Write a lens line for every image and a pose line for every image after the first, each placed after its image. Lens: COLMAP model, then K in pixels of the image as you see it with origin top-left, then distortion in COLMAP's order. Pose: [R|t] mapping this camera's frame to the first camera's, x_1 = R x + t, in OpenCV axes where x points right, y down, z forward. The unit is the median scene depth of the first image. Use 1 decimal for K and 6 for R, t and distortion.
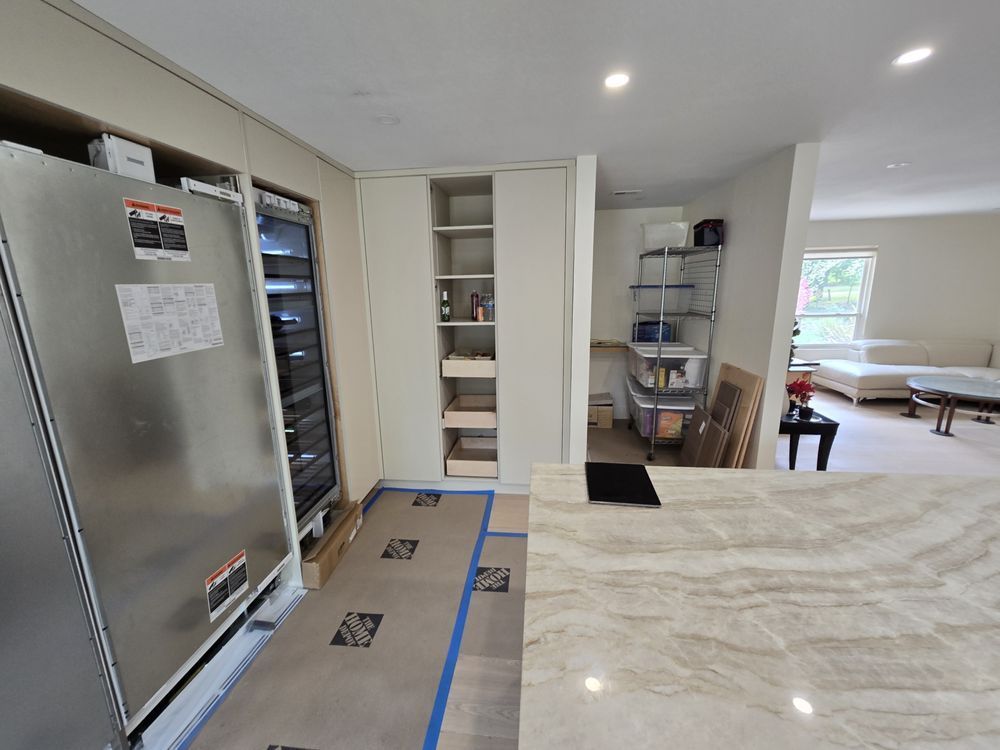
lens RADIAL K [[407.5, 0, 497.9], [0, 407.5, 373.9], [0, 0, 1]] dist [0.001059, -0.000712]
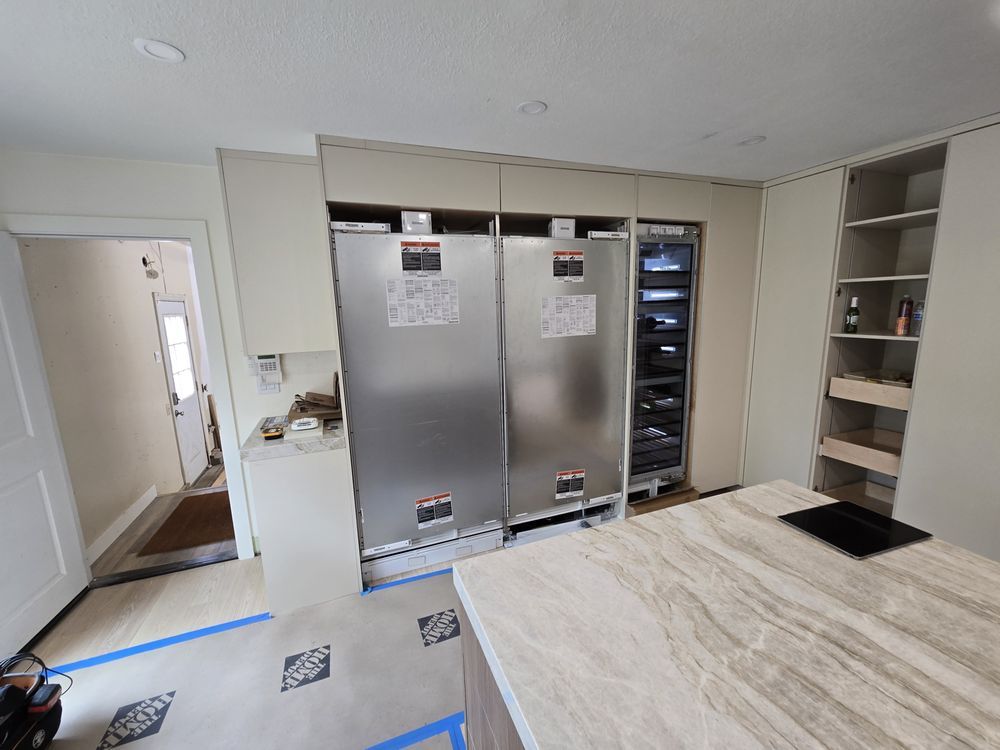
lens RADIAL K [[407.5, 0, 495.7], [0, 407.5, 375.5], [0, 0, 1]] dist [0.001059, -0.000712]
pose [[0.461360, 0.160189, -0.872632, 0.426056], [-0.166802, 0.981687, 0.092019, 0.003497], [0.871392, 0.103103, 0.479631, -0.046622]]
